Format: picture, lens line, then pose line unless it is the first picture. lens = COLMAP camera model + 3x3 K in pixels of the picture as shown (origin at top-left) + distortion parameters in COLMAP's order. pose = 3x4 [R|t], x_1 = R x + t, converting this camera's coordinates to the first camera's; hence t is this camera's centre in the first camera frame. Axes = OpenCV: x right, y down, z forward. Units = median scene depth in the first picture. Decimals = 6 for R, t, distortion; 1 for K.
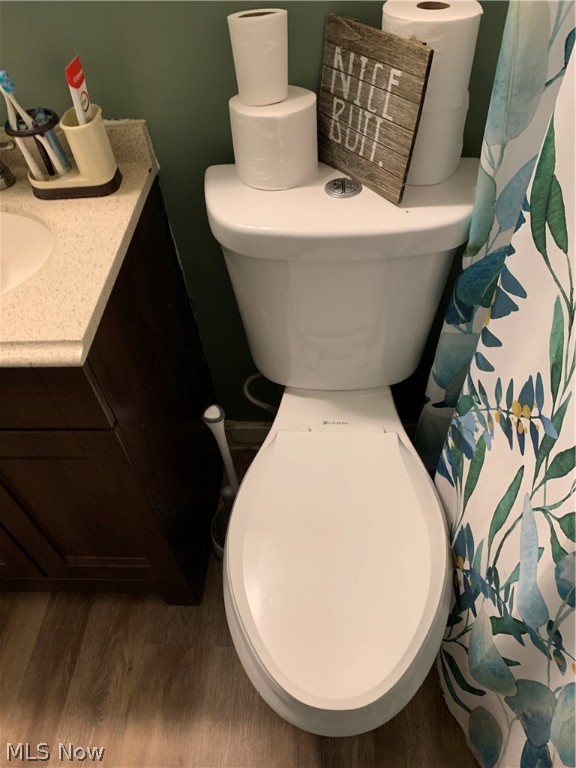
lens RADIAL K [[587.9, 0, 283.7], [0, 587.9, 392.0], [0, 0, 1]] dist [0.027337, -0.024812]
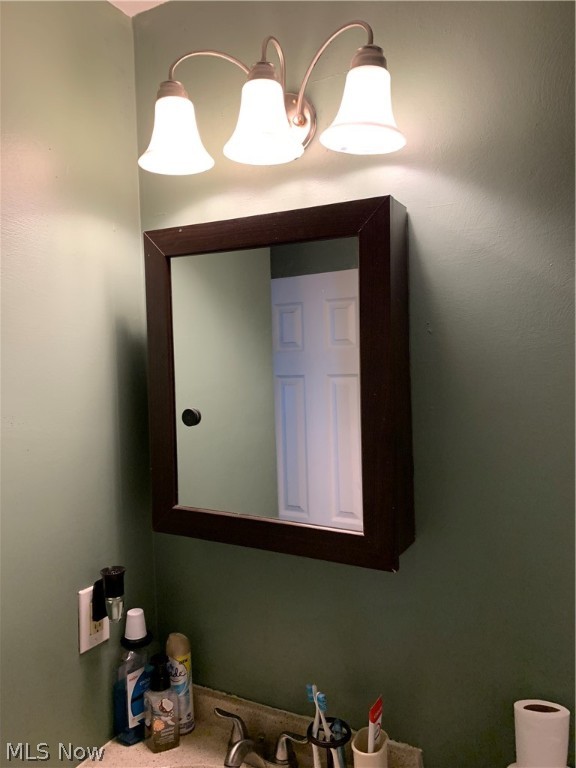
lens RADIAL K [[587.9, 0, 283.4], [0, 587.9, 381.8], [0, 0, 1]] dist [0.027337, -0.024812]
pose [[0.906126, 0.062208, -0.418410, -0.046647], [-0.342433, 0.688587, -0.639209, -0.132011], [0.248347, 0.722481, 0.645248, -0.282302]]
